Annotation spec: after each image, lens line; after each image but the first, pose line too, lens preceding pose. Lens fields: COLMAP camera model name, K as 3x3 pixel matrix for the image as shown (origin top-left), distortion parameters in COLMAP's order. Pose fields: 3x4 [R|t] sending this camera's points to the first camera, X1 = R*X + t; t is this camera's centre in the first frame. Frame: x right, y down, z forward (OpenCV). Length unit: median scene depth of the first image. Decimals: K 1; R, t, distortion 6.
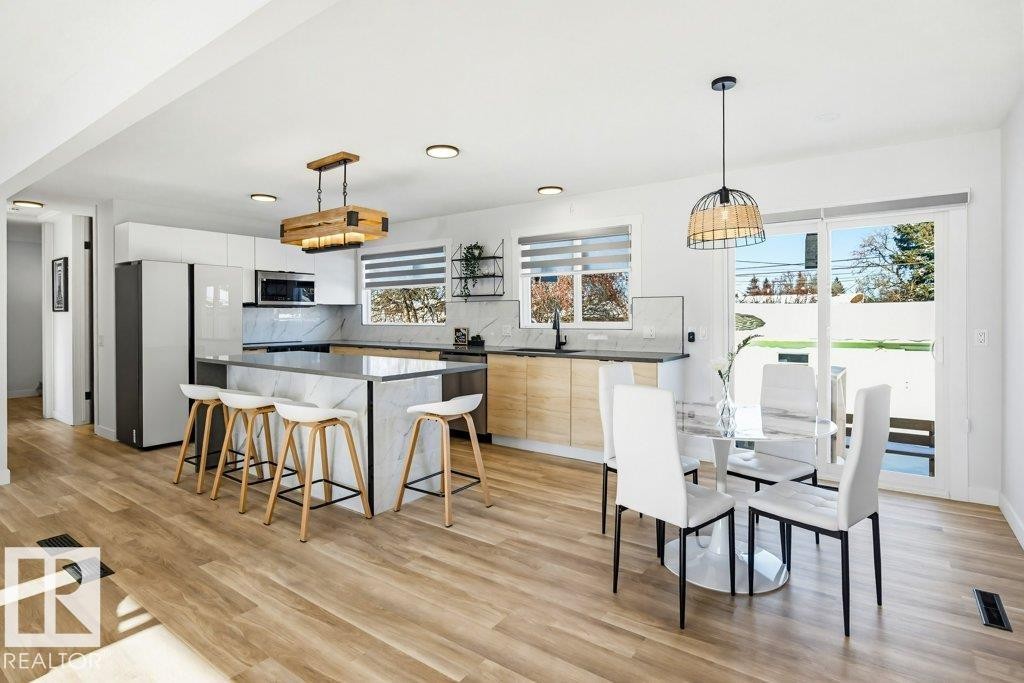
lens RADIAL K [[509.8, 0, 510.7], [0, 509.8, 317.3], [0, 0, 1]] dist [-0.001761, -0.000175]
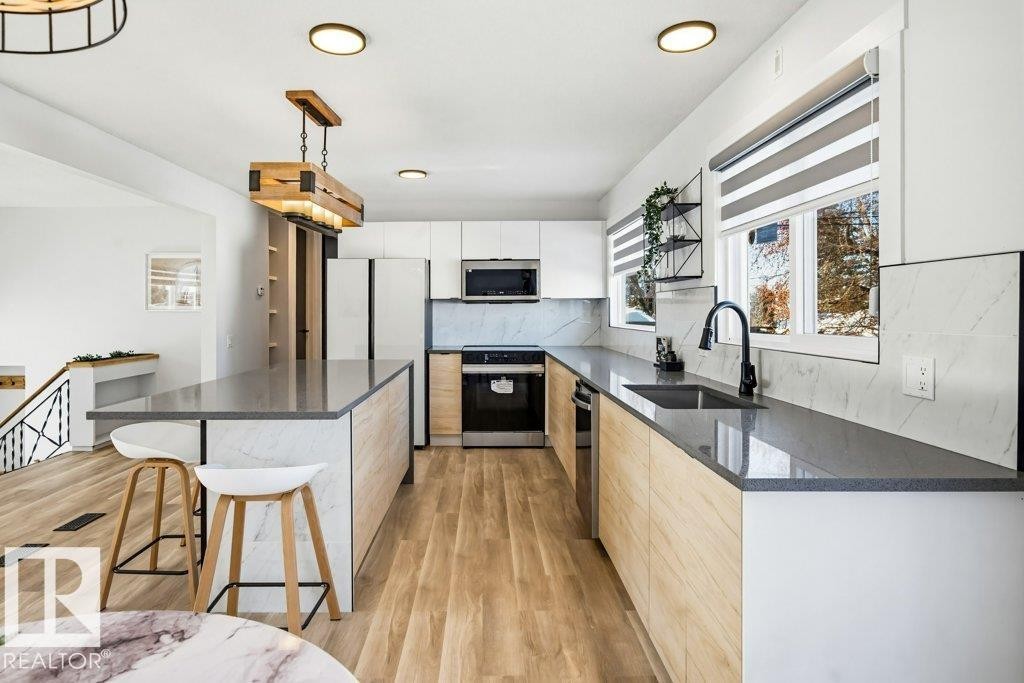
lens RADIAL K [[589.6, 0, 492.8], [0, 589.6, 308.4], [0, 0, 1]] dist [0.000416, 0.000706]
pose [[0.598912, -0.002348, -0.800812, 0.364748], [-0.000813, 0.999993, -0.003540, -0.009951], [0.800815, 0.002771, 0.598906, 0.520309]]
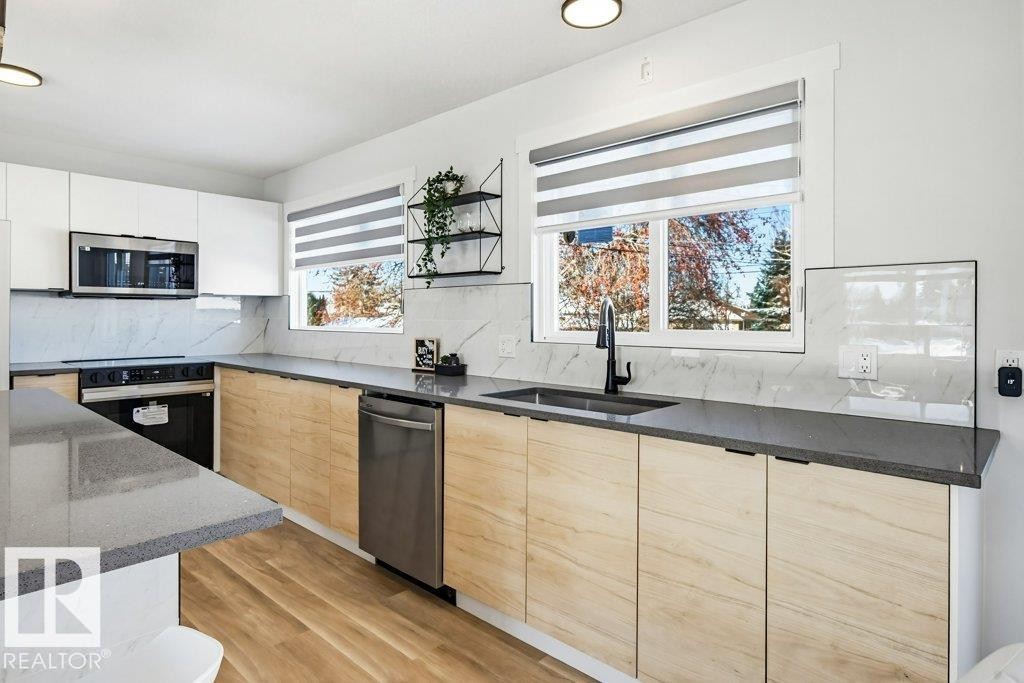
lens RADIAL K [[566.4, 0, 508.9], [0, 566.4, 315.4], [0, 0, 1]] dist [0.002776, 0.000263]
pose [[0.992155, 0.006330, -0.124856, 0.065625], [-0.006874, 0.999969, -0.003925, -0.001101], [0.124828, 0.004752, 0.992167, 0.507015]]
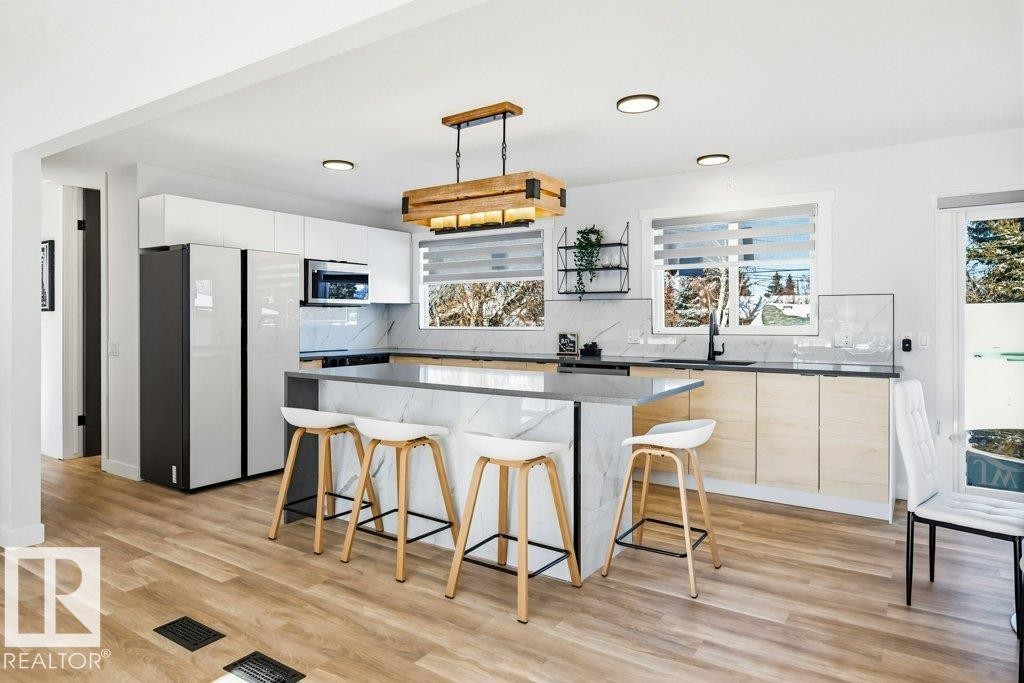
lens RADIAL K [[608.7, 0, 510.4], [0, 608.7, 321.2], [0, 0, 1]] dist [0.001350, 0.002336]
pose [[0.999344, 0.002256, 0.036143, -0.253221], [-0.002318, 0.999996, 0.001666, 0.000901], [-0.036139, -0.001748, 0.999345, 0.065172]]
